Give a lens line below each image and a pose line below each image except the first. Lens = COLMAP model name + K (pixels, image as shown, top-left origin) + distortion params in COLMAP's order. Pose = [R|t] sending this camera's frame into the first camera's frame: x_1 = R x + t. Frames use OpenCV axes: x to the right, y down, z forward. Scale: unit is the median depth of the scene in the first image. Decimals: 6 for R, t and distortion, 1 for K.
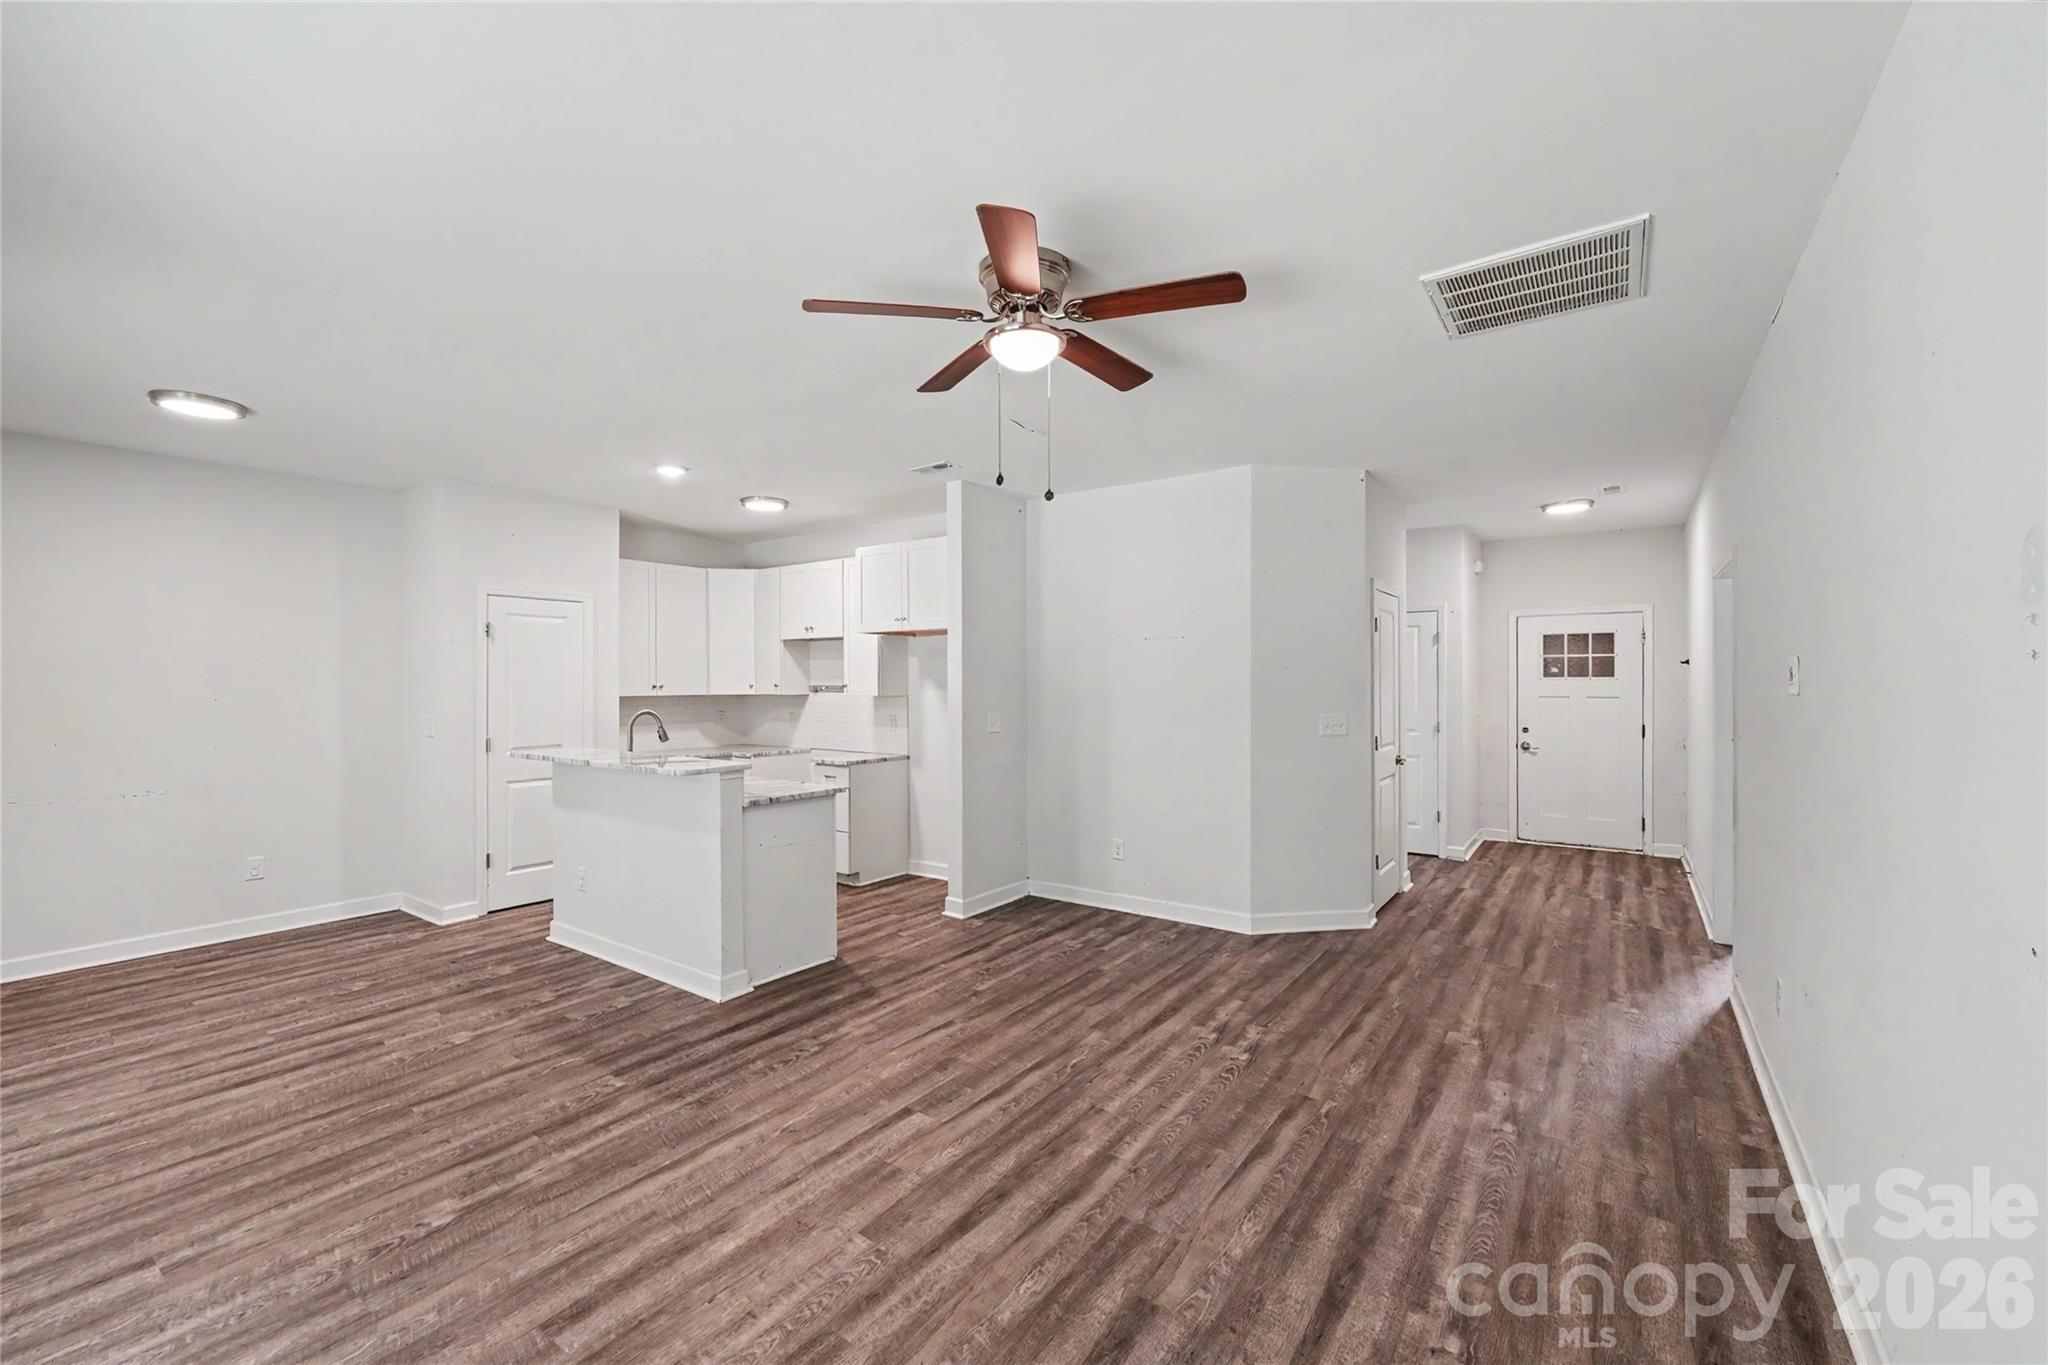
lens RADIAL K [[835.3, 0, 1016.1], [0, 835.3, 680.4], [0, 0, 1]] dist [0.002894, -0.000410]
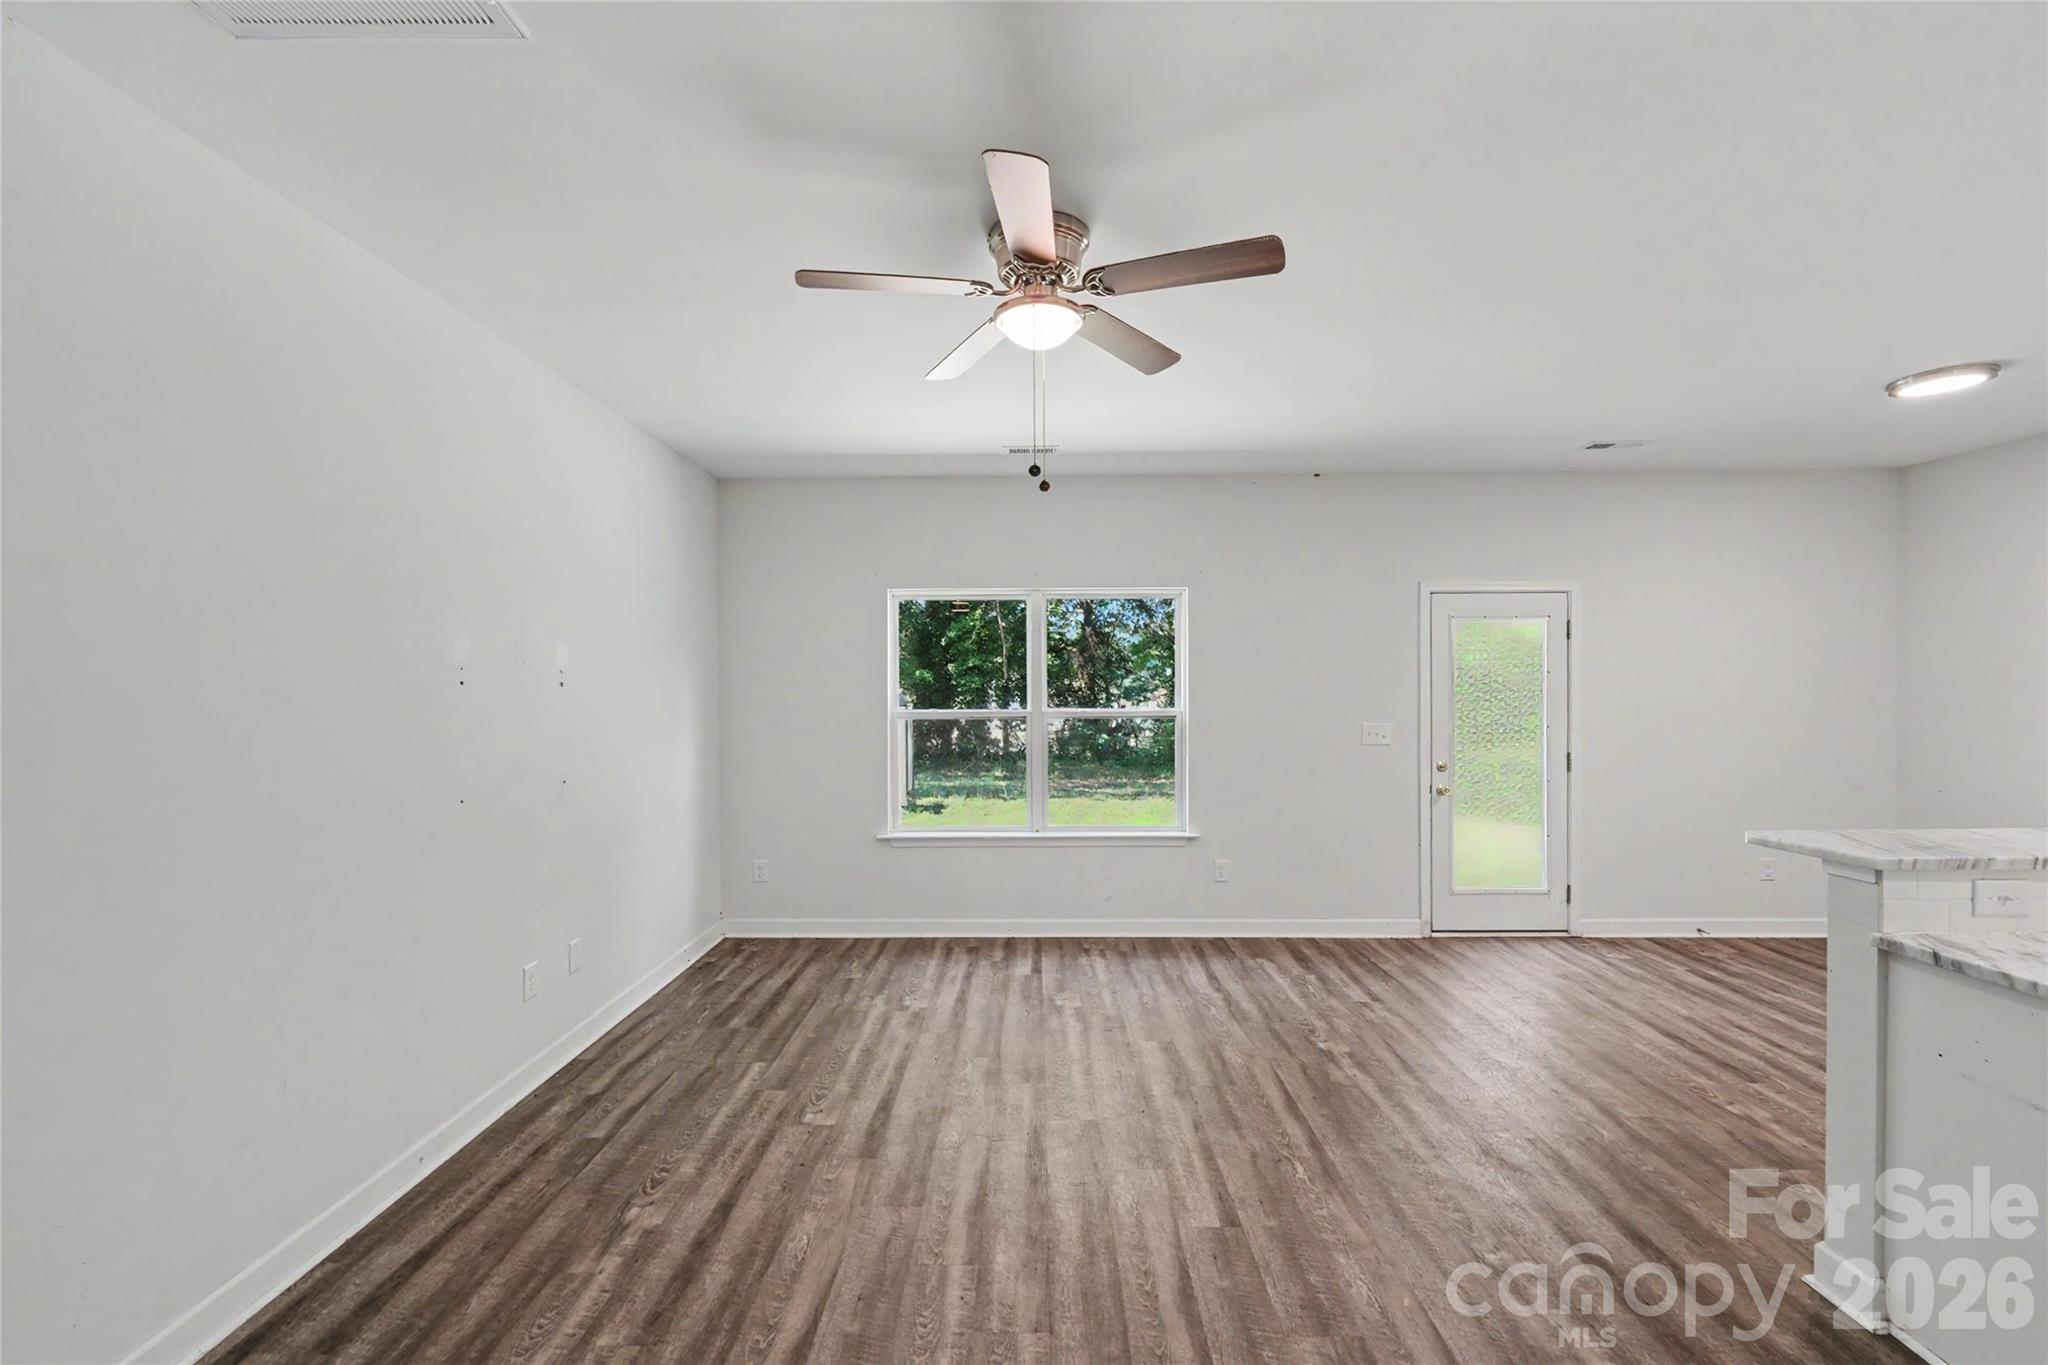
lens RADIAL K [[842.2, 0, 1025.9], [0, 842.2, 696.7], [0, 0, 1]] dist [0.003207, -0.000633]
pose [[-0.818537, 0.013095, -0.574305, 0.370555], [0.007475, 0.999898, 0.012145, -0.002367], [0.574405, 0.005648, -0.818552, 1.165936]]
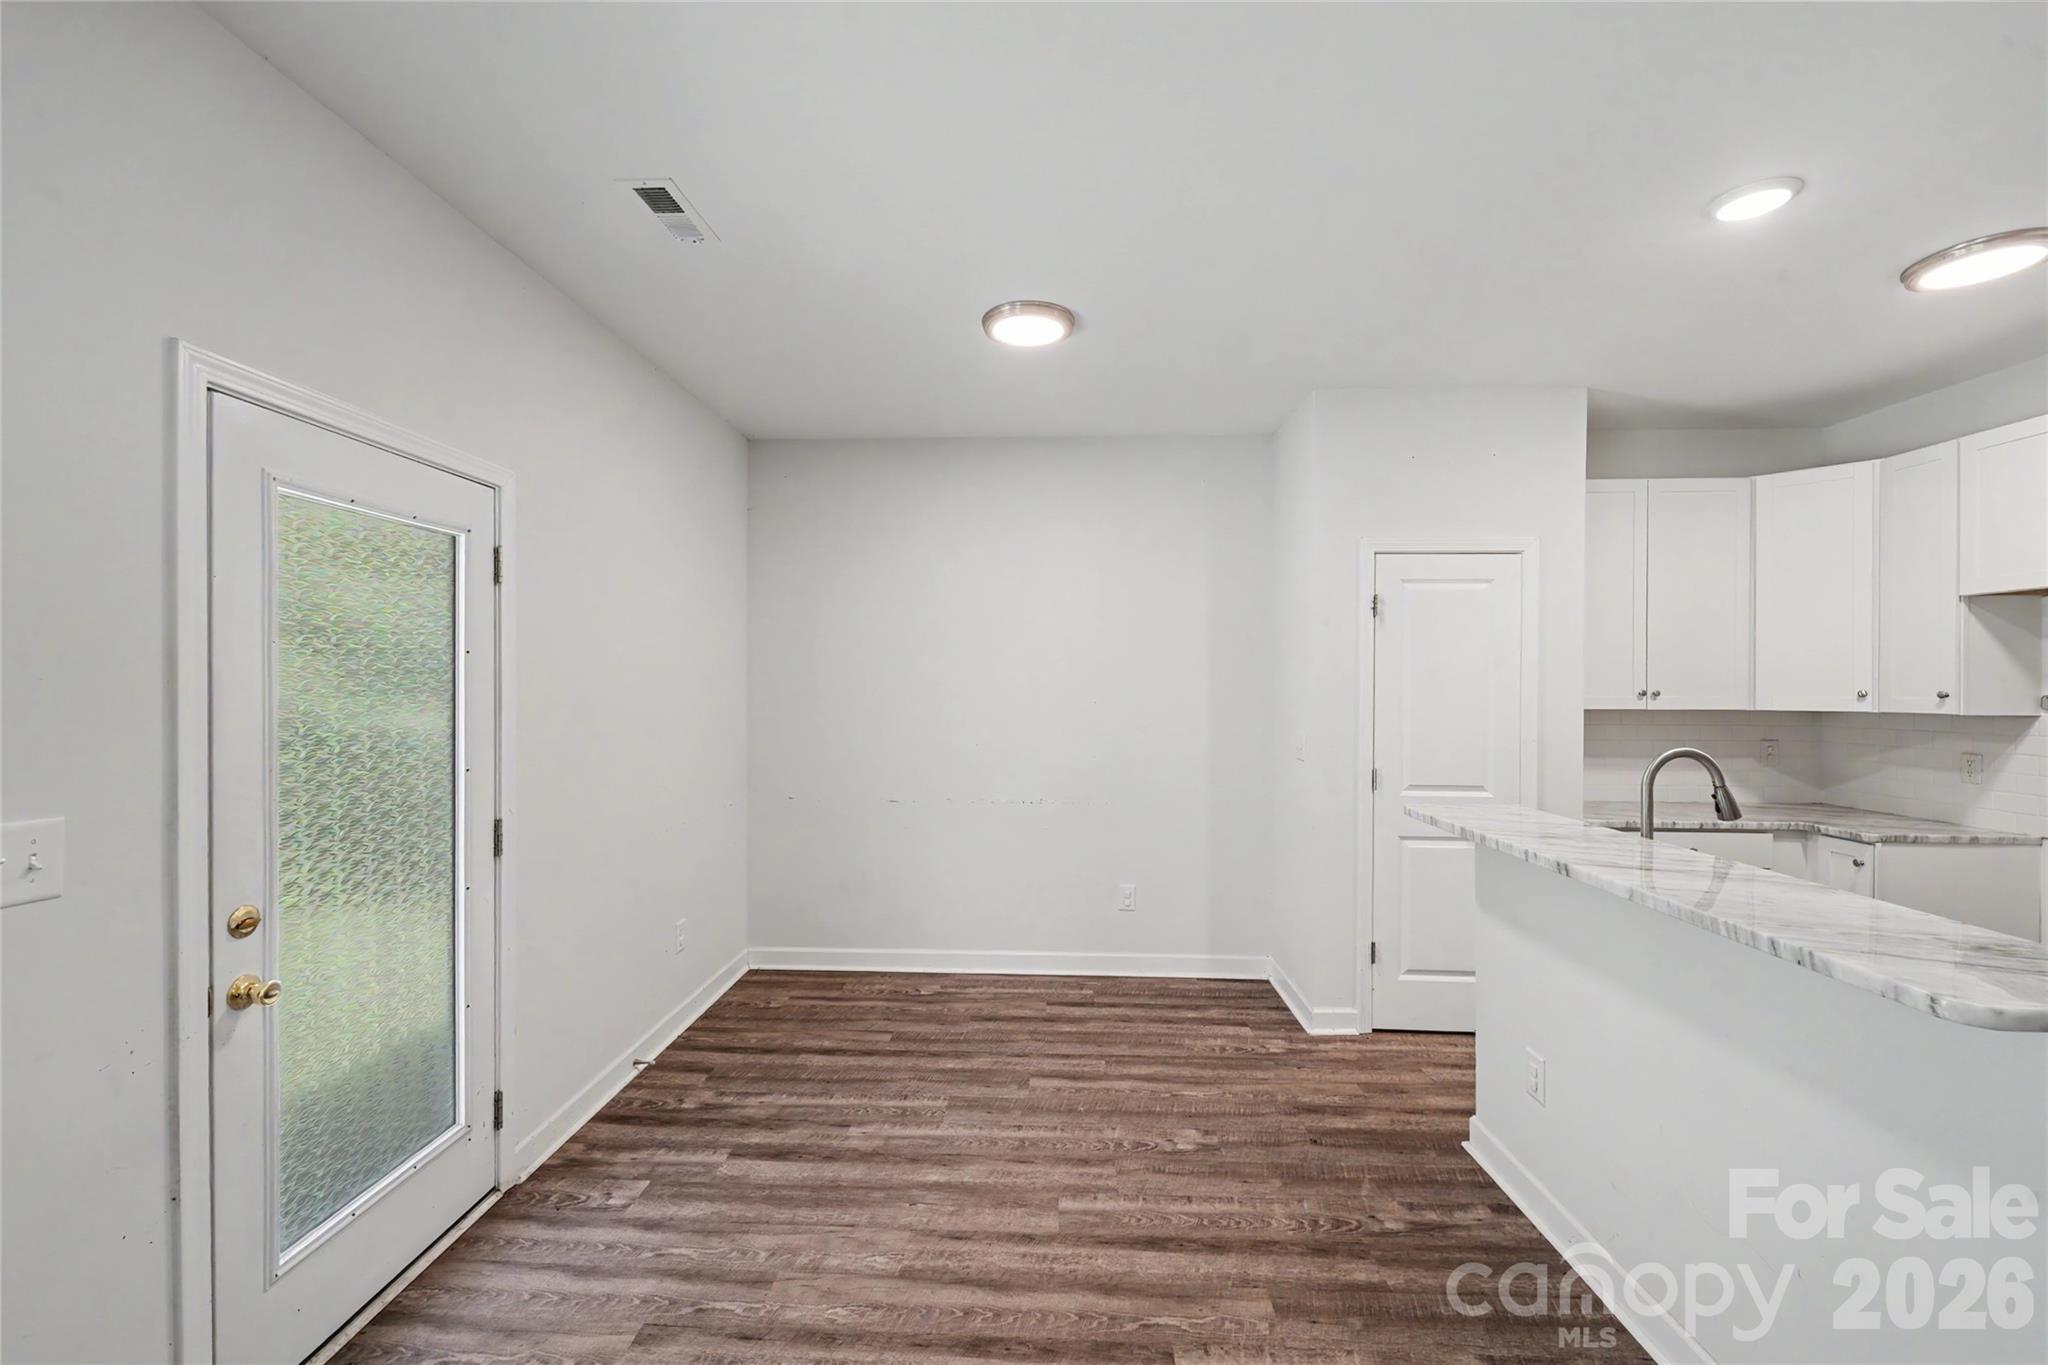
lens RADIAL K [[820.9, 0, 1018.1], [0, 820.9, 685.1], [0, 0, 1]] dist [-0.001250, -0.000569]
pose [[0.546970, 0.005624, -0.837133, -0.337207], [-0.003914, 0.999984, 0.004160, 0.001540], [0.837143, 0.001001, 0.546983, 0.569049]]
